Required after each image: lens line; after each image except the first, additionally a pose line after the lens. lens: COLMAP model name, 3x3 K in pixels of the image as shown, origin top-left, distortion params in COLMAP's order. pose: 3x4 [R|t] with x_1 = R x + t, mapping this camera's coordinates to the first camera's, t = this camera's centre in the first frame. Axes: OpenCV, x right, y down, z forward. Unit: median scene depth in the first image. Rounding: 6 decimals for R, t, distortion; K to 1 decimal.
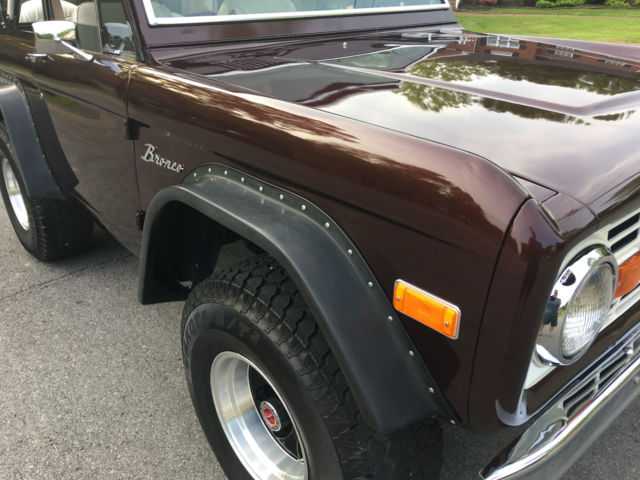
lens RADIAL K [[537.0, 0, 321.5], [0, 537.0, 235.8], [0, 0, 1]] dist [0.145692, -0.213946]
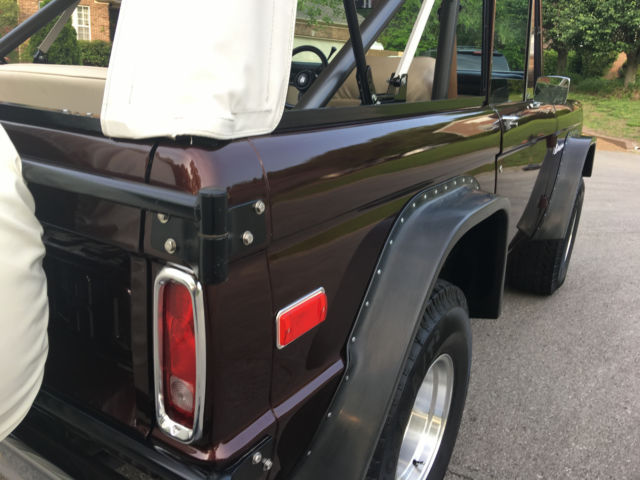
lens RADIAL K [[537.0, 0, 321.5], [0, 537.0, 235.8], [0, 0, 1]] dist [0.145692, -0.213946]
pose [[-0.295502, -0.288815, 0.910640, -1.466093], [0.353124, 0.852679, 0.385021, -0.704110], [-0.887683, 0.435344, -0.149981, 1.713392]]
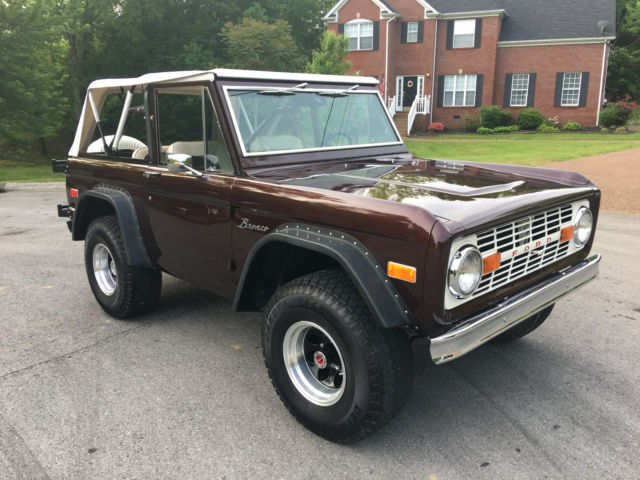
lens RADIAL K [[537.0, 0, 321.5], [0, 537.0, 235.8], [0, 0, 1]] dist [0.145692, -0.213946]
pose [[0.997814, -0.016052, 0.064112, -0.149126], [0.028842, 0.978571, -0.203881, 0.220968], [-0.059465, 0.205284, 0.976894, -0.638496]]
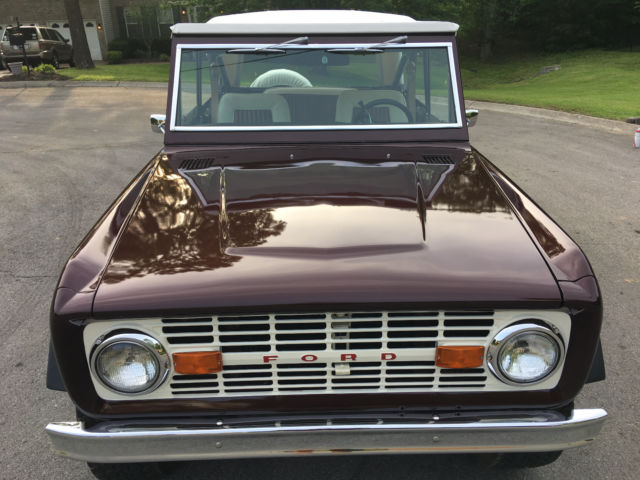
lens RADIAL K [[537.0, 0, 321.5], [0, 537.0, 235.8], [0, 0, 1]] dist [0.145692, -0.213946]
pose [[0.776411, 0.247554, -0.579571, 0.913813], [-0.265640, 0.962488, 0.055250, -0.250267], [0.571507, 0.111061, 0.813047, -0.027947]]
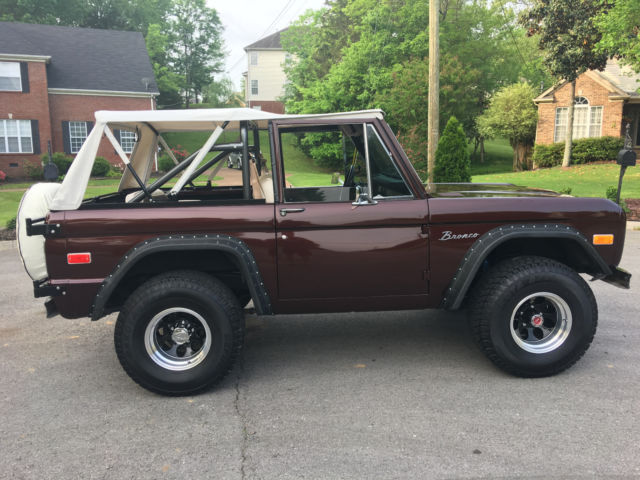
lens RADIAL K [[537.0, 0, 321.5], [0, 537.0, 235.8], [0, 0, 1]] dist [0.145692, -0.213946]
pose [[0.605564, -0.127883, 0.785454, -1.956190], [0.348420, 0.929981, -0.117209, -0.060713], [-0.715469, 0.344646, 0.607720, 0.040287]]
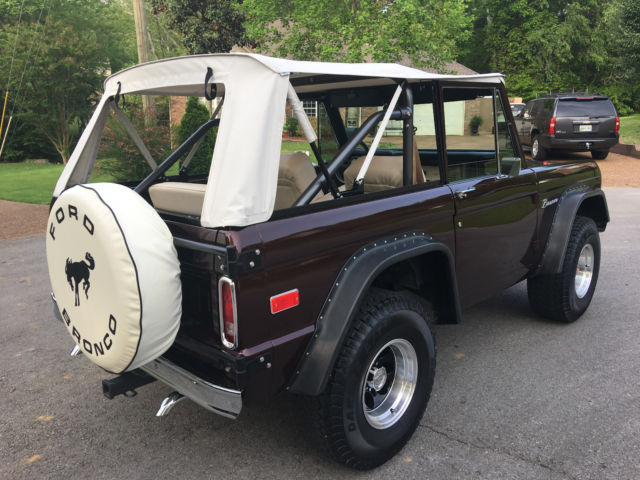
lens RADIAL K [[537.0, 0, 321.5], [0, 537.0, 235.8], [0, 0, 1]] dist [0.145692, -0.213946]
pose [[-0.084816, -0.195188, 0.977091, -2.056218], [0.445246, 0.869848, 0.212414, -0.769791], [-0.891382, 0.453063, 0.013130, 1.555123]]
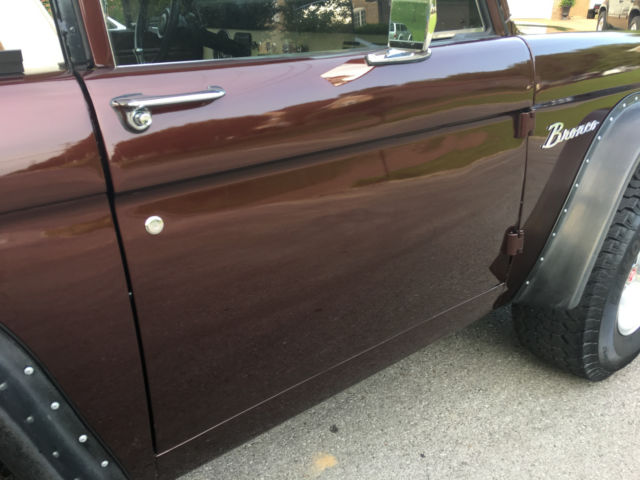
lens RADIAL K [[537.0, 0, 321.5], [0, 537.0, 235.8], [0, 0, 1]] dist [0.145692, -0.213946]
pose [[0.048139, -0.379169, 0.924074, -1.000598], [0.434348, 0.841043, 0.322472, -0.382412], [-0.899458, 0.385847, 0.205179, 1.026281]]
